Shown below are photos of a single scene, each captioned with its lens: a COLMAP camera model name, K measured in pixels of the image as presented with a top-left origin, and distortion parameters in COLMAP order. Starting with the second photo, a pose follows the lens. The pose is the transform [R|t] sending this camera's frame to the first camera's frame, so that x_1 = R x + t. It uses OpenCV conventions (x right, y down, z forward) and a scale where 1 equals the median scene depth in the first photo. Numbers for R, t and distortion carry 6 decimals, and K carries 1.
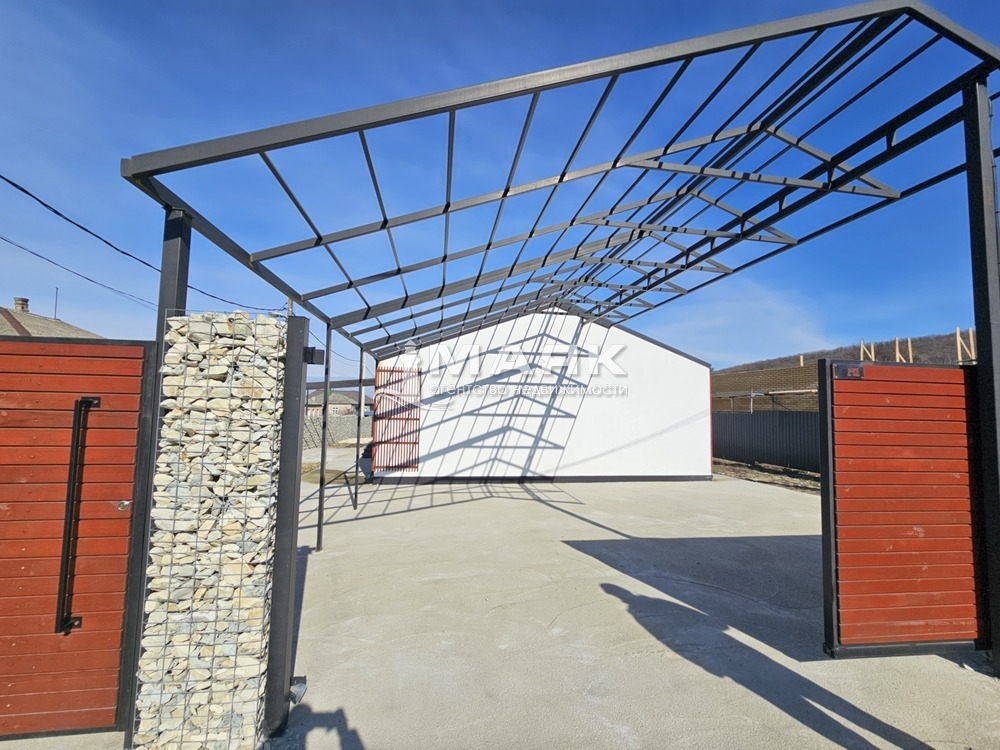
lens RADIAL K [[409.0, 0, 502.0], [0, 409.0, 384.7], [0, 0, 1]] dist [-0.001979, -0.000216]
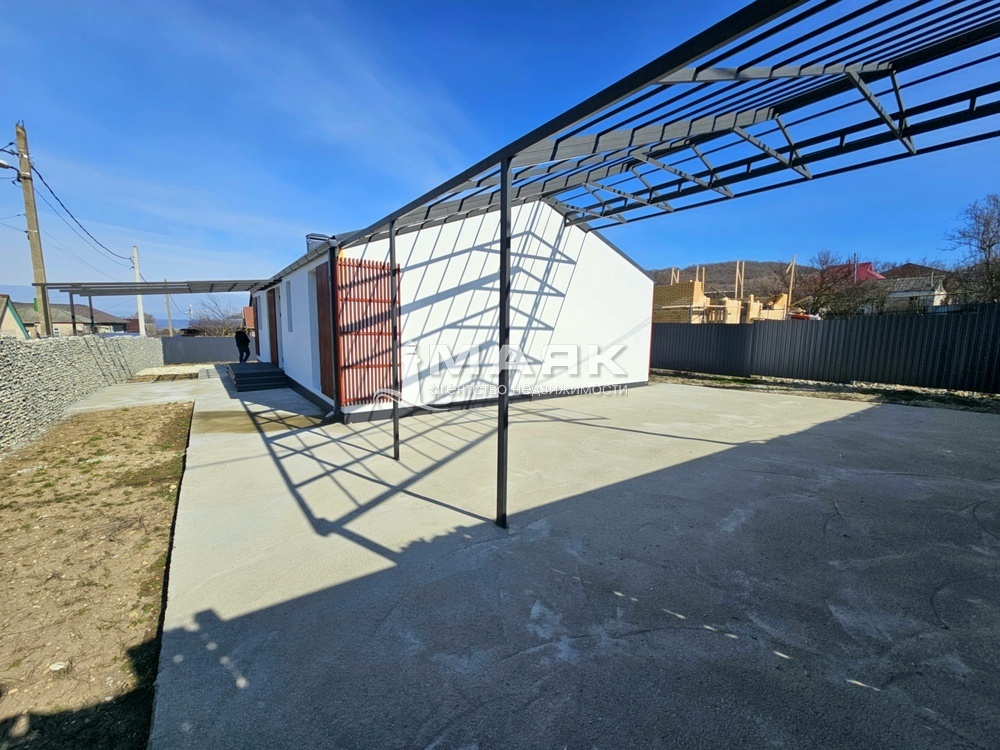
lens RADIAL K [[409.0, 0, 501.8], [0, 409.0, 377.4], [0, 0, 1]] dist [-0.001979, -0.000216]
pose [[0.887594, -0.061757, 0.456469, -0.364205], [-0.018647, 0.985342, 0.169568, 0.032147], [-0.460250, -0.159020, 0.873432, 0.237629]]
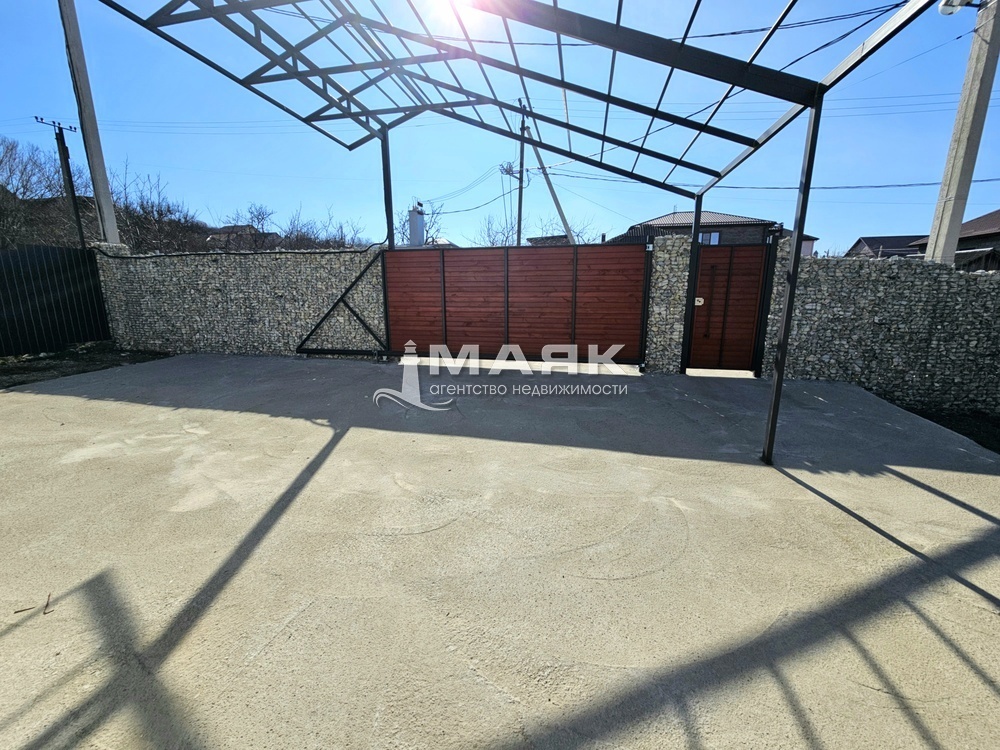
lens RADIAL K [[409.0, 0, 499.4], [0, 409.0, 375.3], [0, 0, 1]] dist [-0.001979, -0.000216]
pose [[-0.939516, -0.082233, 0.332487, -0.118313], [-0.030441, 0.986957, 0.158082, 0.084573], [-0.341150, 0.138399, -0.929765, 0.896319]]
